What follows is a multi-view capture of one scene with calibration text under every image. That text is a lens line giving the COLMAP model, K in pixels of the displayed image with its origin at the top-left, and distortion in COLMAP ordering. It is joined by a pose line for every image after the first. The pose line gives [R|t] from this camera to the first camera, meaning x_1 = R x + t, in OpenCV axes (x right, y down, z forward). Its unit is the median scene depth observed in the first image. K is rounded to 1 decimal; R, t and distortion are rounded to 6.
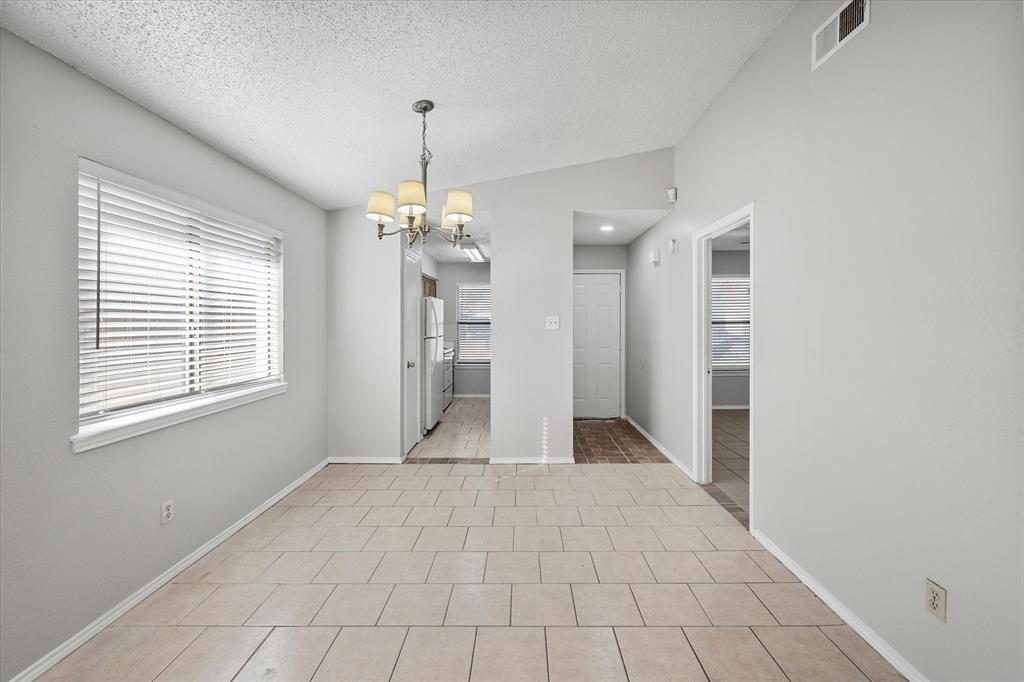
lens RADIAL K [[413.7, 0, 516.0], [0, 413.7, 322.3], [0, 0, 1]] dist [-0.001022, -0.000090]
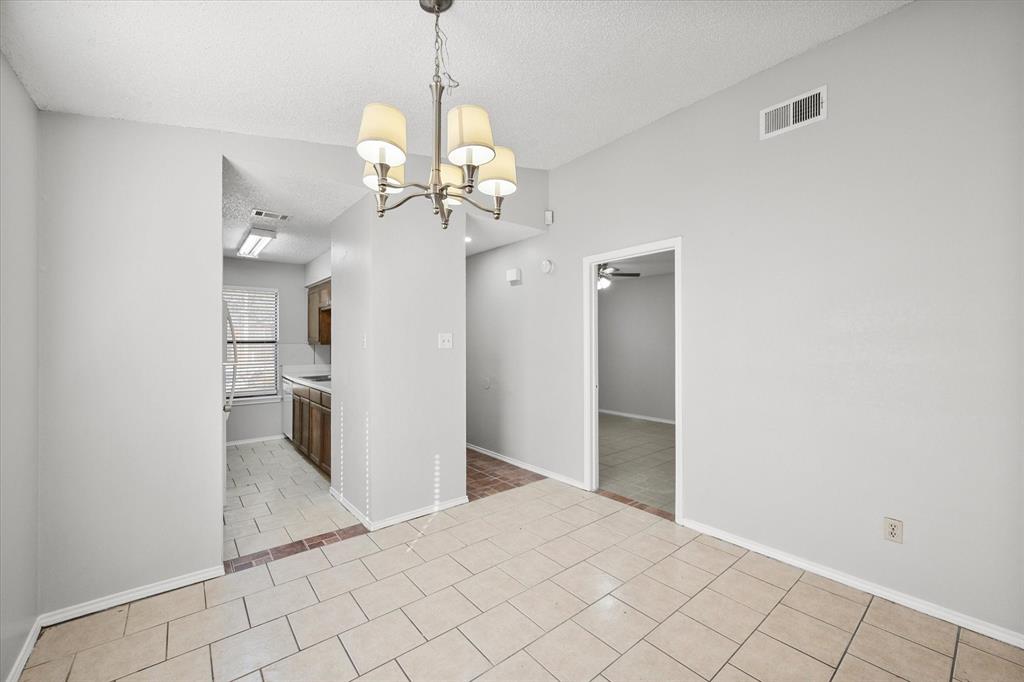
lens RADIAL K [[407.0, 0, 512.0], [0, 407.0, 341.0], [0, 0, 1]] dist [-0.000462, 0.000077]
pose [[0.766572, 0.003248, 0.642150, -0.340190], [-0.000299, 0.999989, -0.004701, 0.005424], [-0.642158, 0.003412, 0.766565, 0.279573]]
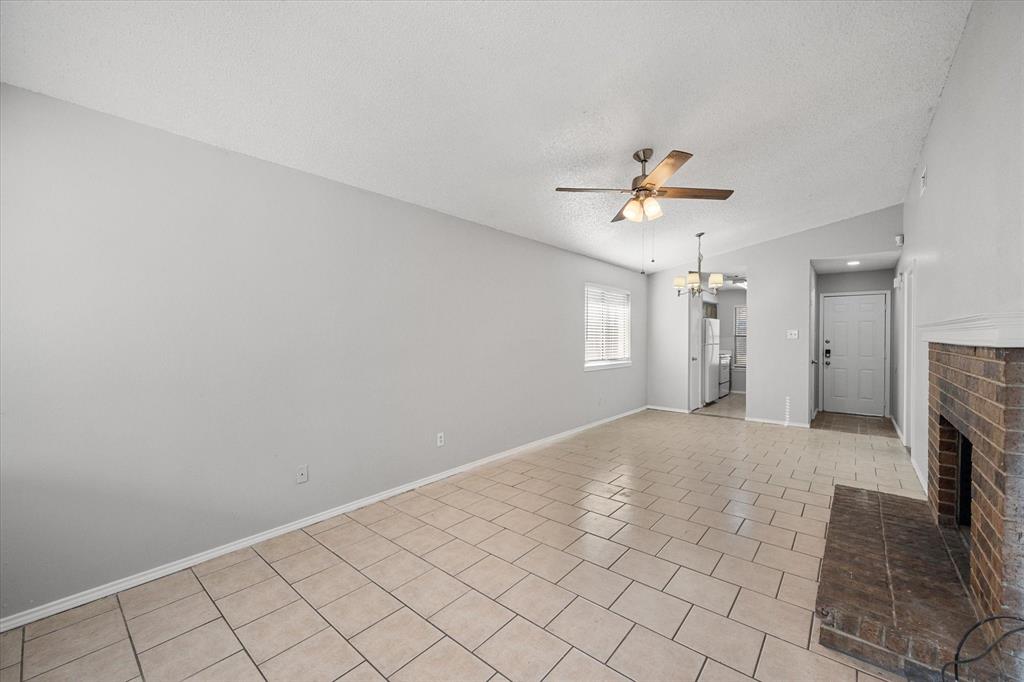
lens RADIAL K [[404.0, 0, 509.3], [0, 404.0, 336.7], [0, 0, 1]] dist [-0.001994, -0.000203]
pose [[0.769602, 0.005125, -0.638503, 0.235413], [-0.008075, 0.999966, -0.001706, 0.020845], [0.638472, 0.006469, 0.769618, -0.821346]]
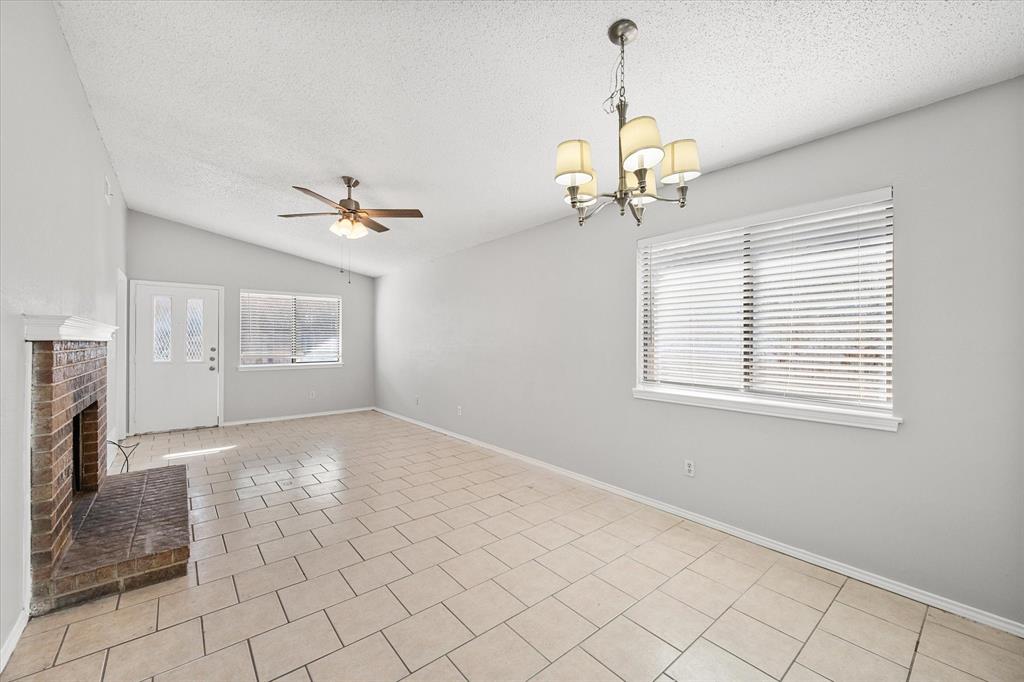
lens RADIAL K [[404.0, 0, 509.3], [0, 404.0, 336.7], [0, 0, 1]] dist [-0.001994, -0.000203]
pose [[-0.761969, -0.000334, -0.647614, 0.247092], [0.000511, 0.999999, -0.001118, 0.018428], [0.647614, -0.001183, -0.761968, 0.891391]]
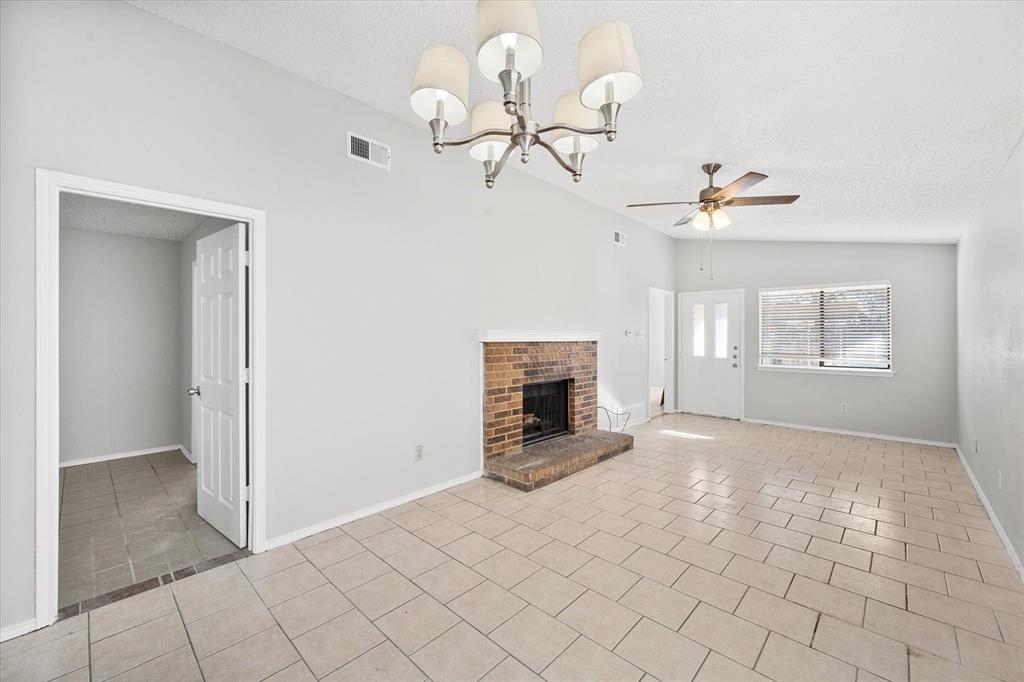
lens RADIAL K [[410.3, 0, 512.9], [0, 410.3, 333.1], [0, 0, 1]] dist [-0.000764, -0.000237]
pose [[-0.737444, 0.008436, 0.675355, -0.338526], [0.006748, 0.999964, -0.005122, 0.006500], [-0.675374, 0.000780, -0.737475, 0.854402]]
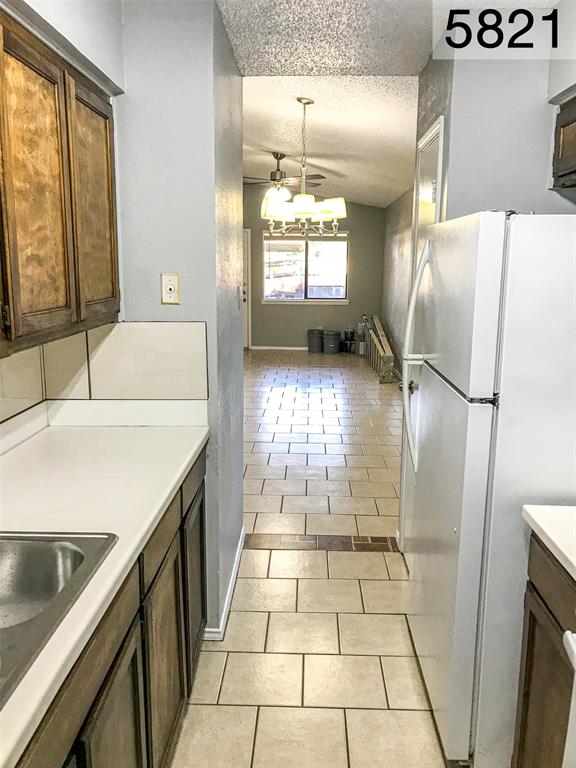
lens RADIAL K [[629.0, 0, 288.0], [0, 629.0, 384.0], [0, 0, 1]] dist [0.008996, 0.009857]
pose [[-0.999779, -0.006181, 0.020116, -0.139081], [-0.002214, 0.981481, 0.191547, -0.038498], [-0.020928, 0.191460, -0.981277, 1.857258]]
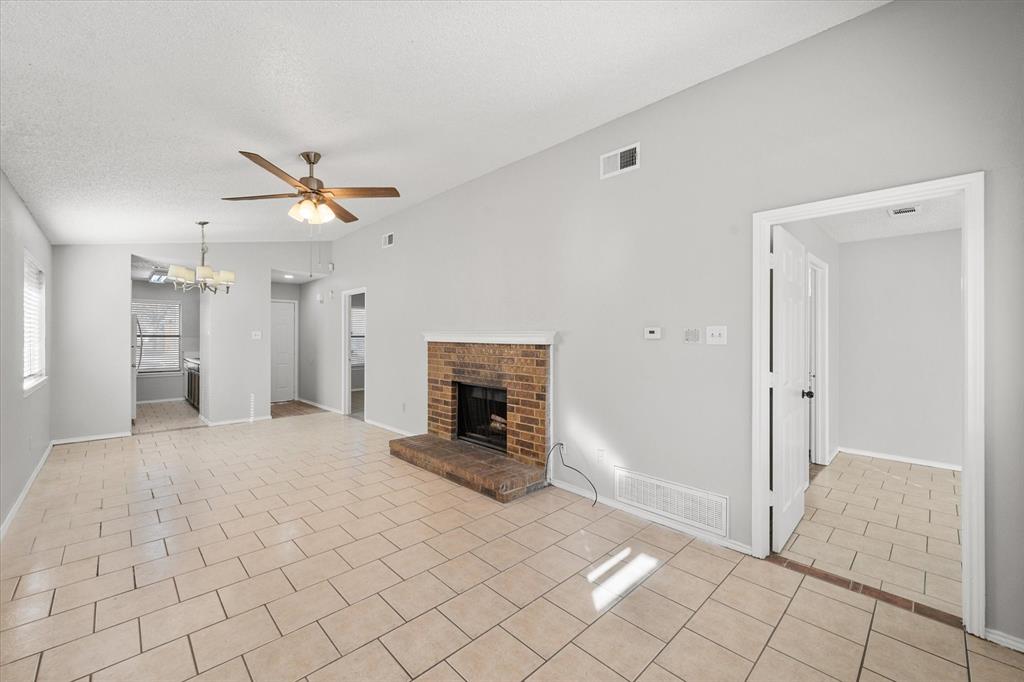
lens RADIAL K [[414.4, 0, 509.3], [0, 414.4, 336.4], [0, 0, 1]] dist [0.000738, -0.000244]
pose [[0.710965, 0.005302, 0.703207, -0.359485], [-0.001964, 0.999983, -0.005555, 0.012947], [-0.703224, 0.002569, 0.710963, -0.879483]]
